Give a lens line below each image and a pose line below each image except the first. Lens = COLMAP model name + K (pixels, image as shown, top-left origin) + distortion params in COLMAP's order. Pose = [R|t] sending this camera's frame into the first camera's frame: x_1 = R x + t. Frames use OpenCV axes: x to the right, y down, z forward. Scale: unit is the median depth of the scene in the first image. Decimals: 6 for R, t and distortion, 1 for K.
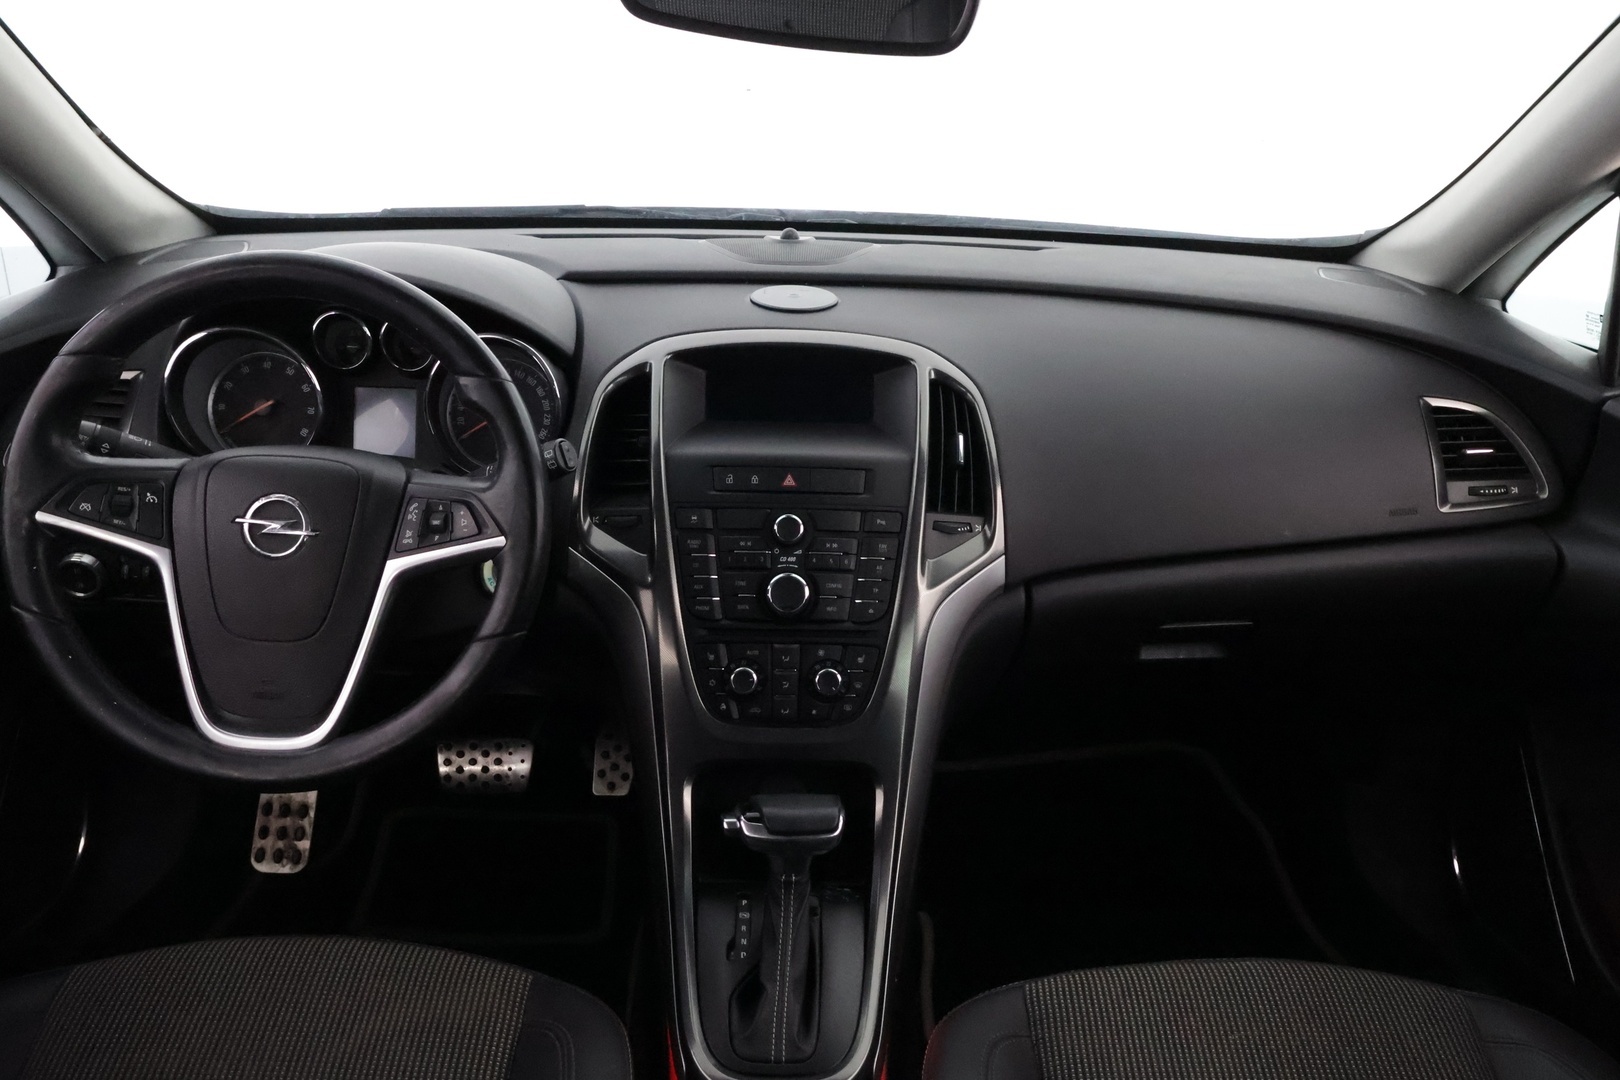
lens RADIAL K [[1352.7, 0, 781.0], [0, 1352.7, 536.1], [0, 0, 1]] dist [0.026649, -0.011680]
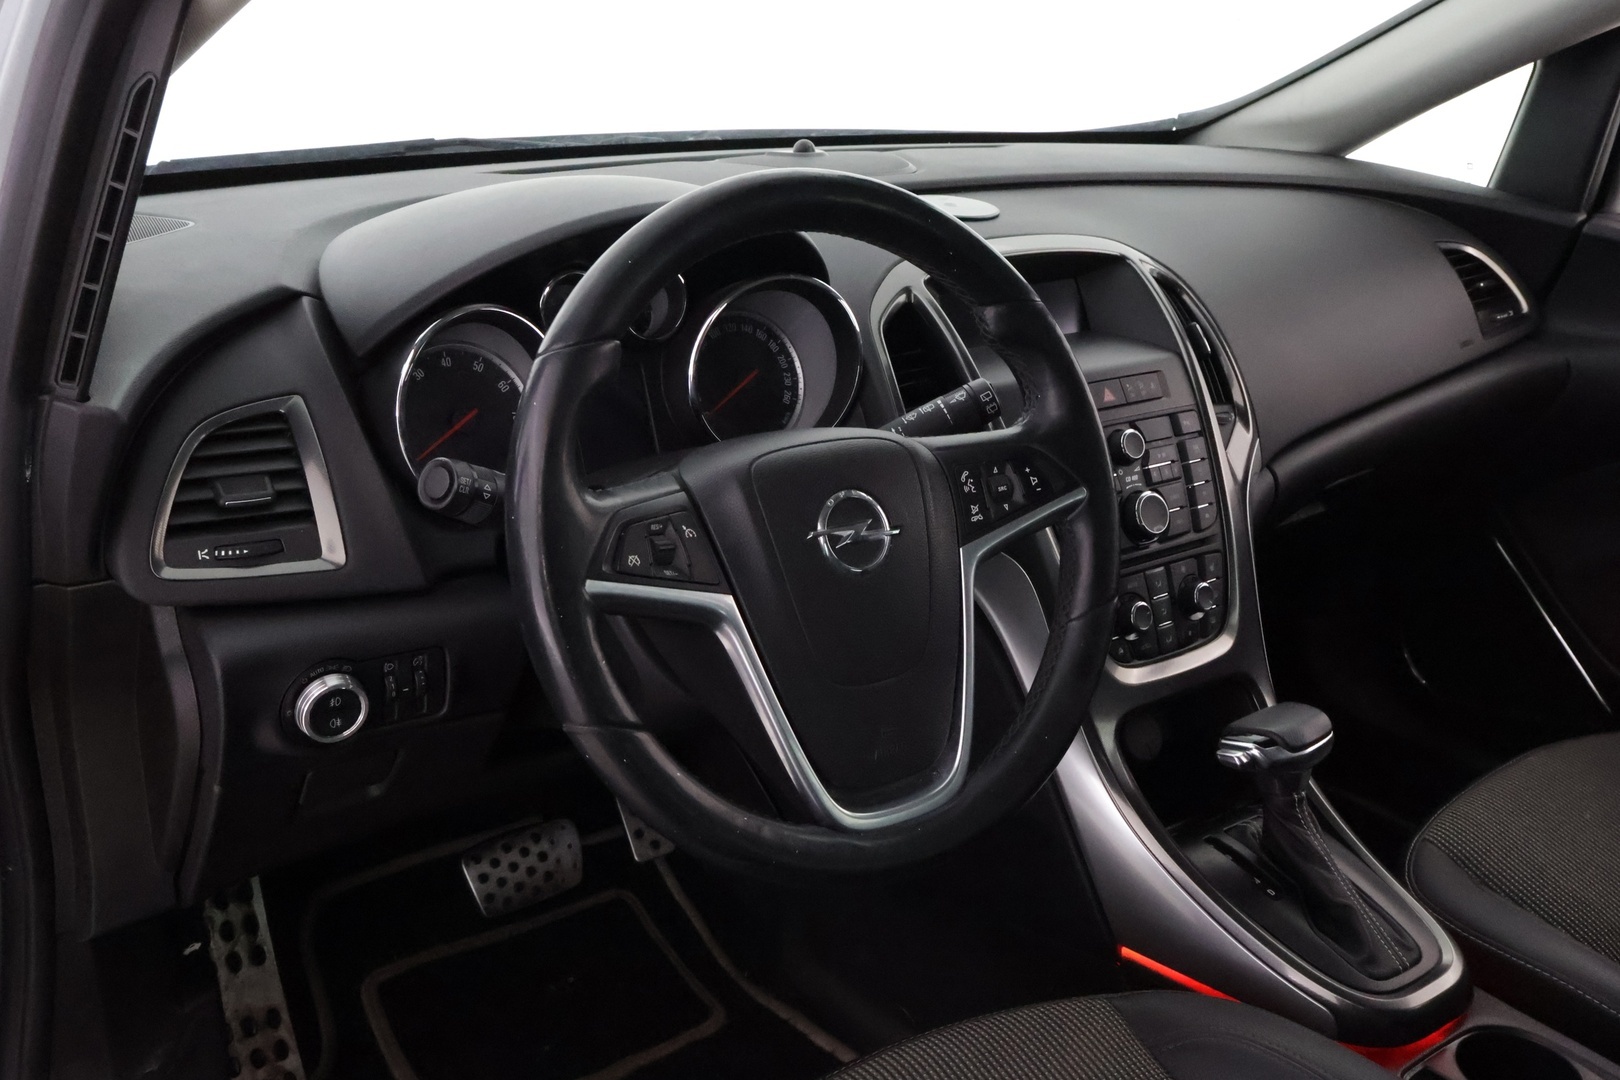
lens RADIAL K [[1495.0, 0, 811.0], [0, 1495.0, 558.7], [0, 0, 1]] dist [0.009834, 0.000000]
pose [[0.815078, -0.214322, 0.538250, -0.728365], [0.202237, 0.975870, 0.082325, -0.057103], [-0.542906, 0.041753, 0.838755, 0.272193]]
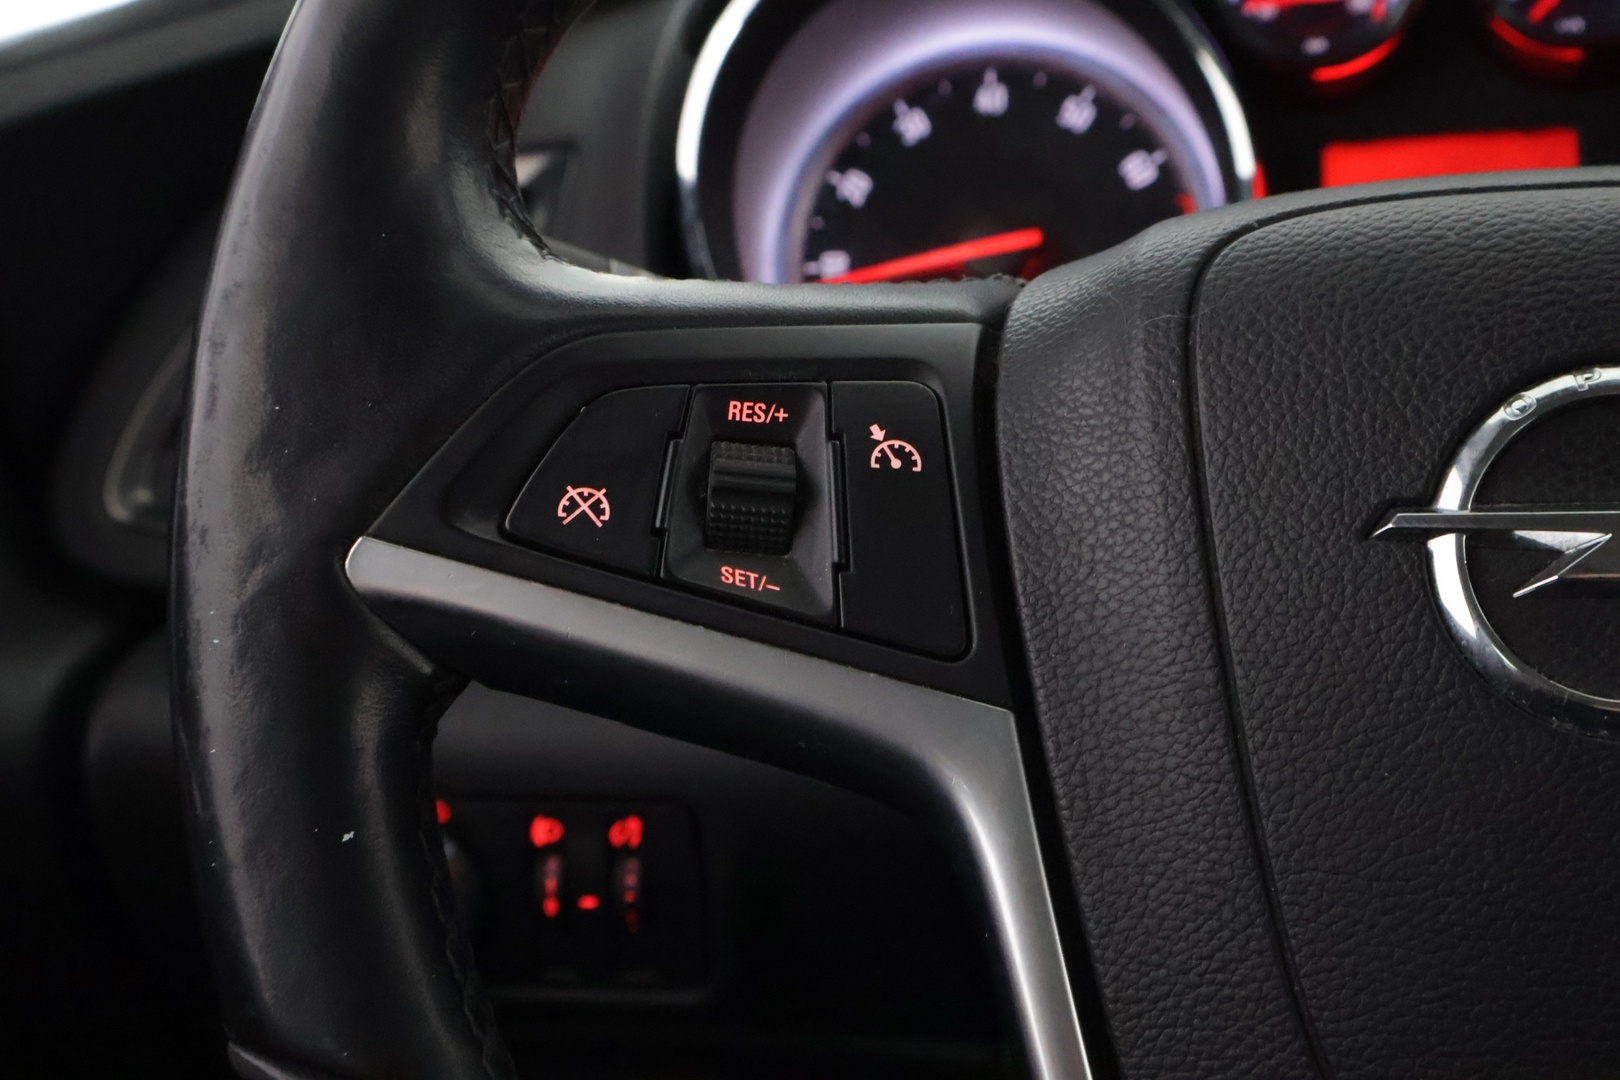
lens RADIAL K [[2458.3, 0, 808.1], [0, 2458.3, 542.1], [0, 0, 1]] dist [0.016091, 0.000000]
pose [[0.978837, -0.069077, -0.192631, -0.357272], [0.043919, 0.990284, -0.131942, 0.026305], [0.199874, 0.120689, 0.972360, 0.579536]]
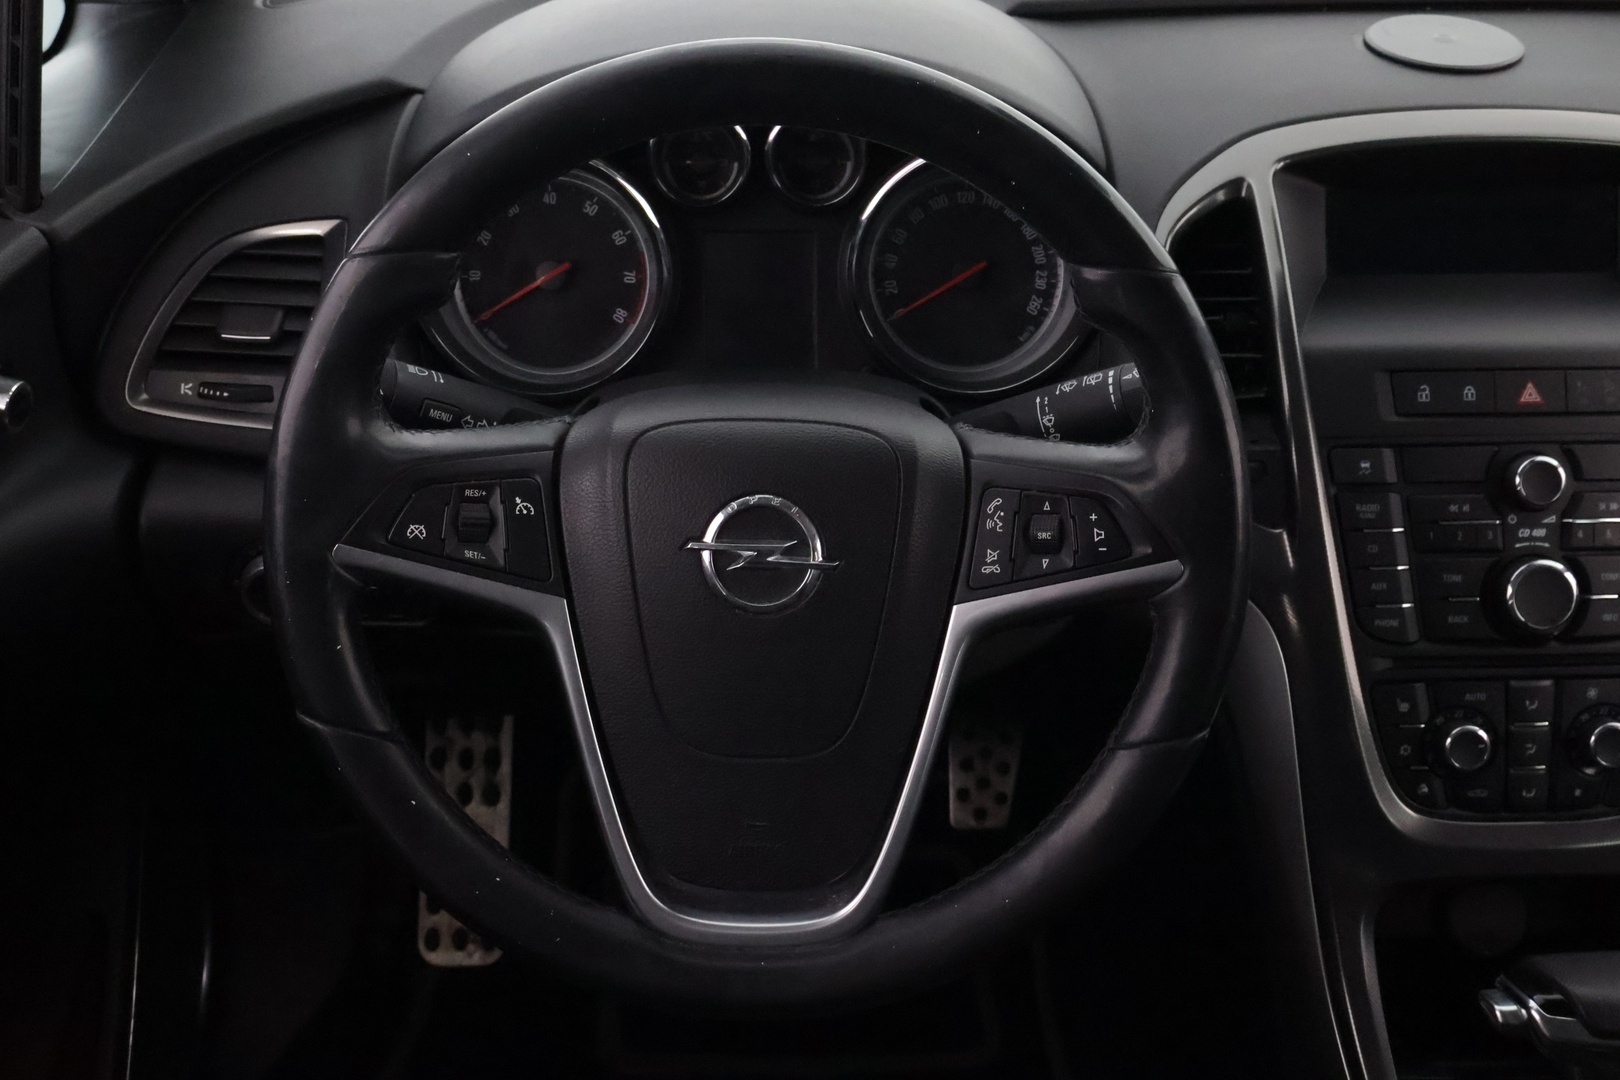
lens RADIAL K [[1935.2, 0, 808.9], [0, 1935.2, 548.3], [0, 0, 1]] dist [0.000860, 0.000000]
pose [[0.999326, -0.033264, 0.015533, -0.314901], [0.030564, 0.988227, 0.149909, -0.109126], [-0.020336, -0.149333, 0.988578, 0.193840]]
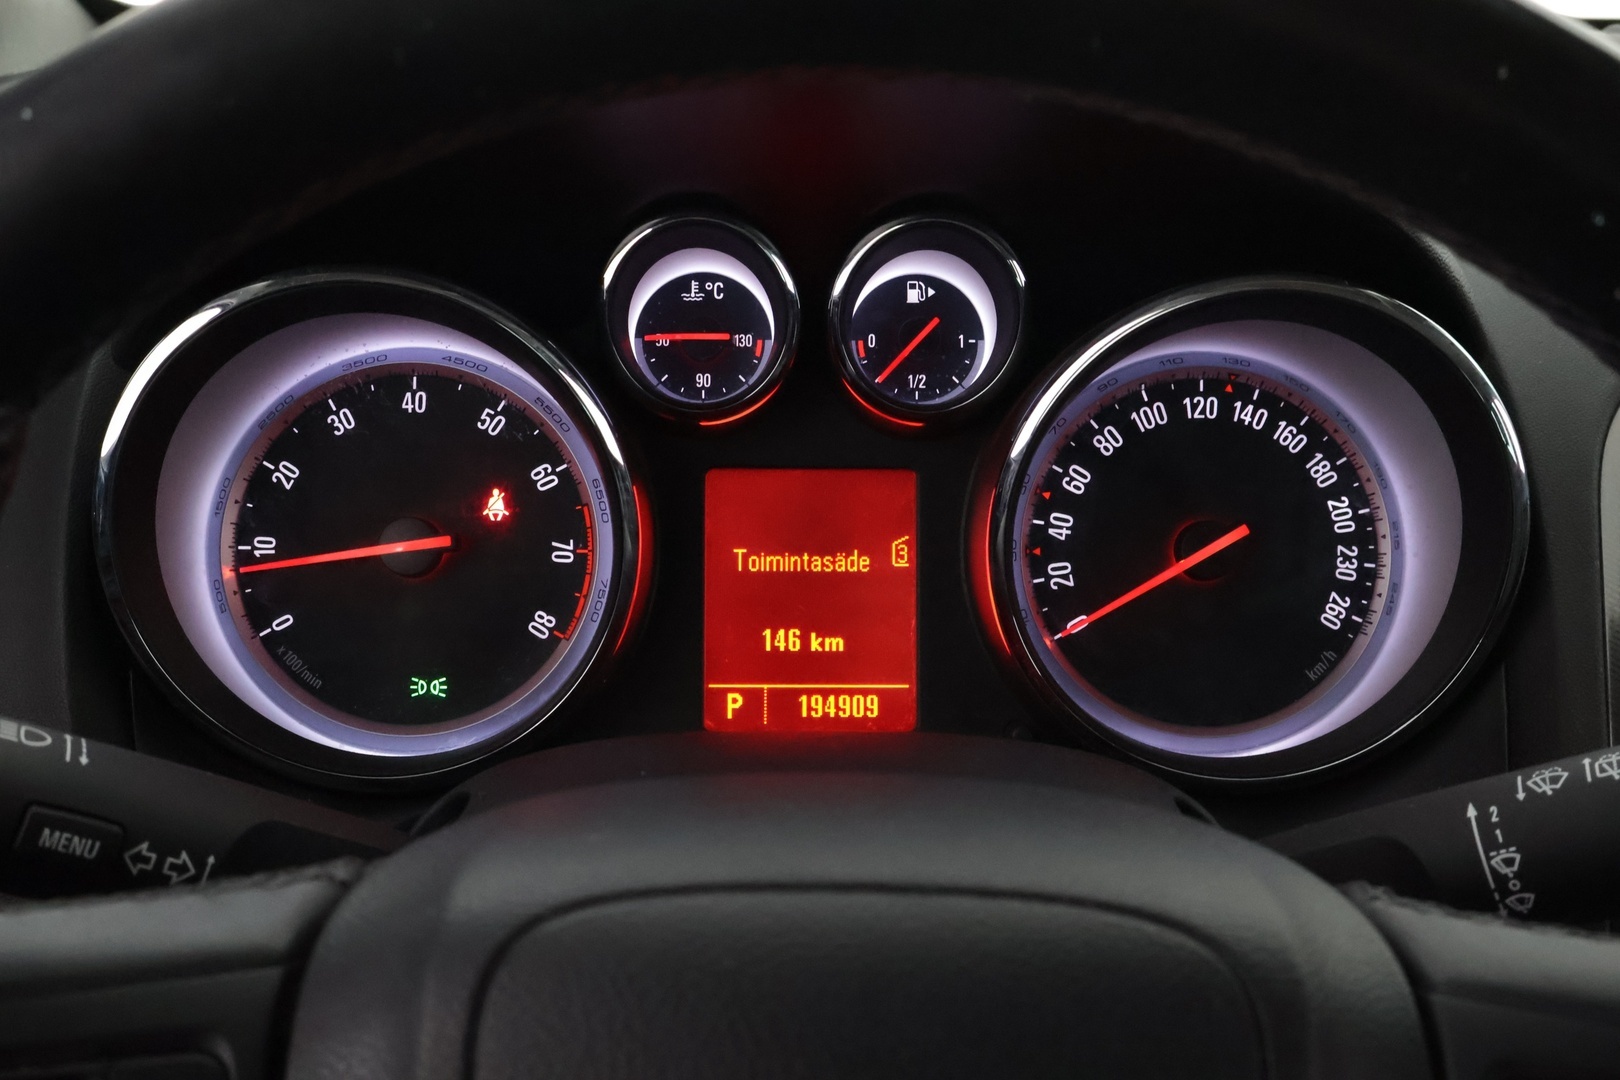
lens RADIAL K [[1886.1, 0, 807.5], [0, 1886.1, 472.1], [0, 0, 1]] dist [-0.021440, 0.000000]
pose [[0.999444, -0.021188, 0.025728, -0.331779], [0.022930, 0.997323, -0.069428, -0.087652], [-0.024188, 0.069979, 0.997255, 0.640658]]
